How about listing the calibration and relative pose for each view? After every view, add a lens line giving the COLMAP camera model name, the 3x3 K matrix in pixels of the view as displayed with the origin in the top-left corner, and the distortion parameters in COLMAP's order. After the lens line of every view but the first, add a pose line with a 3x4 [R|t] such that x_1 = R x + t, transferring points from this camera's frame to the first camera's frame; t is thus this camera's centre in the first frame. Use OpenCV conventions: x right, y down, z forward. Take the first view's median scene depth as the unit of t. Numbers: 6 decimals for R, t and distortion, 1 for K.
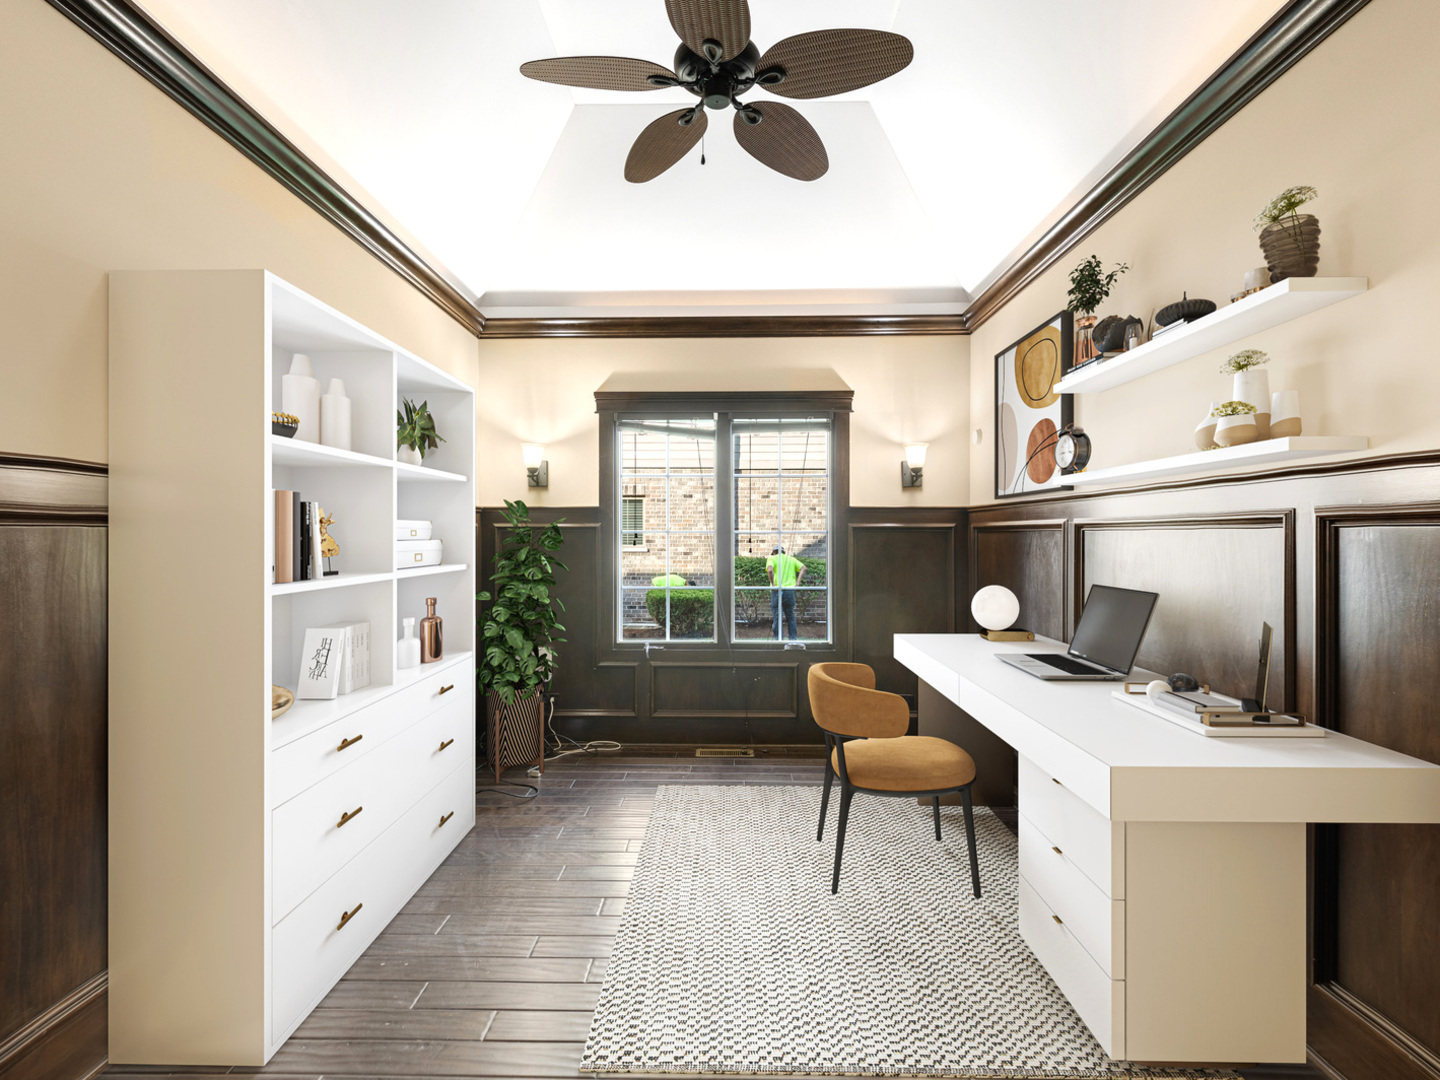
lens RADIAL K [[707.8, 0, 712.2], [0, 707.8, 533.7], [0, 0, 1]] dist [0.022457, -0.007646]
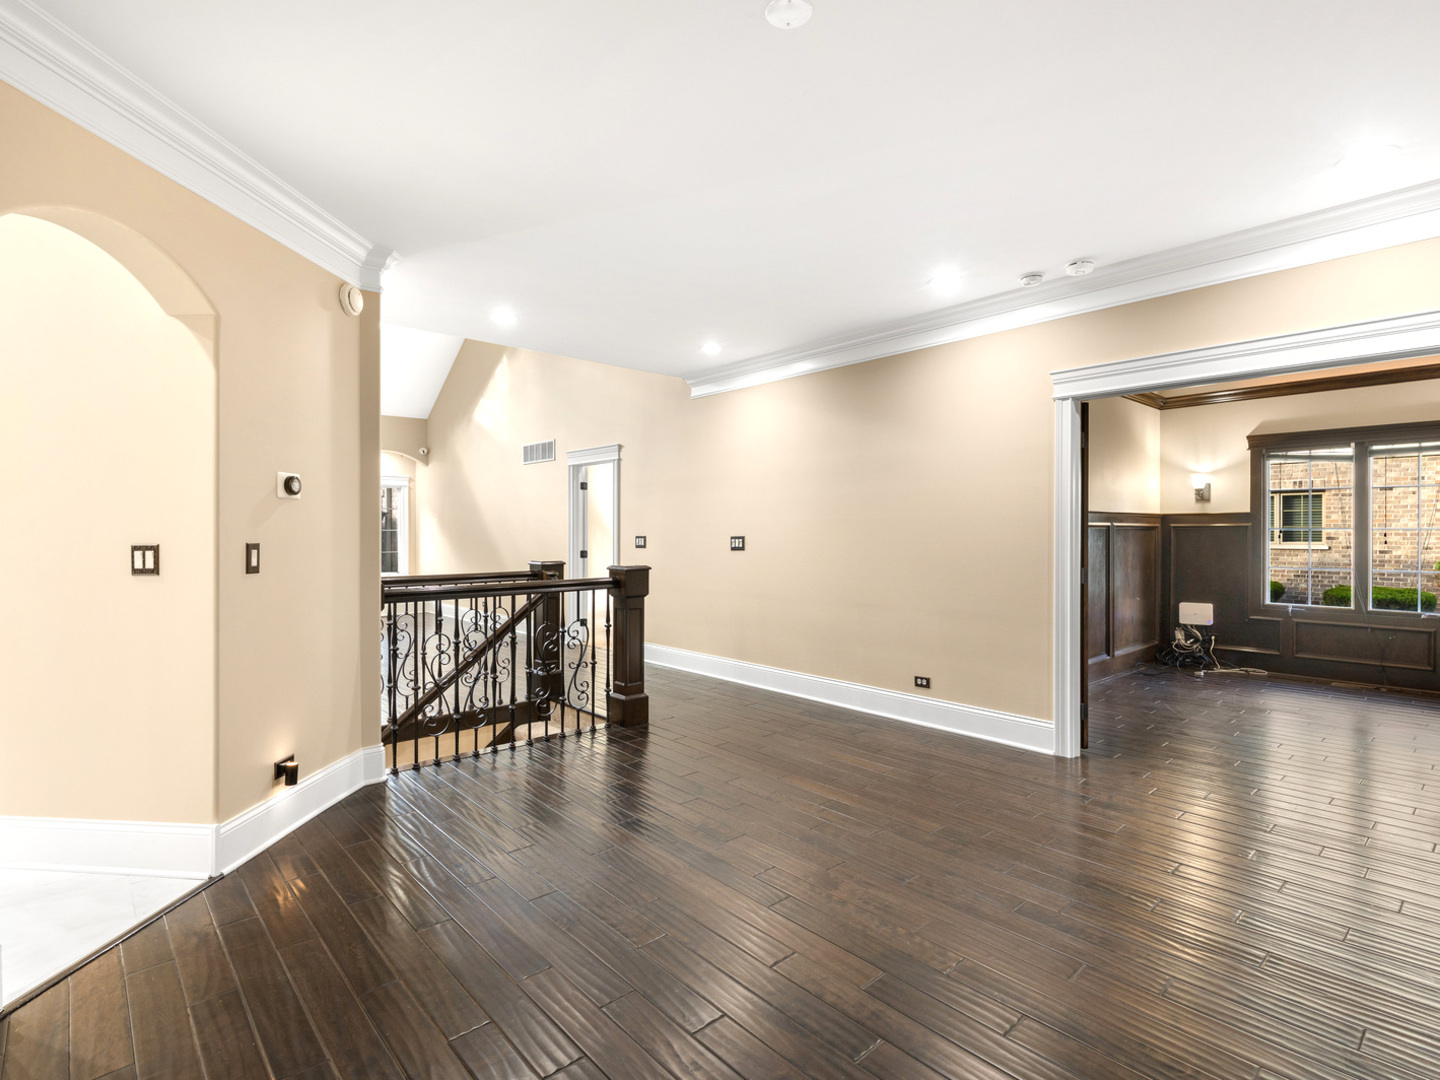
lens RADIAL K [[707.8, 0, 752.0], [0, 707.8, 530.9], [0, 0, 1]] dist [0.022457, -0.007646]
pose [[0.702732, 0.002986, -0.711449, 0.172701], [-0.001711, 0.999995, 0.002507, -0.001376], [0.711453, -0.000545, 0.702734, -0.801400]]
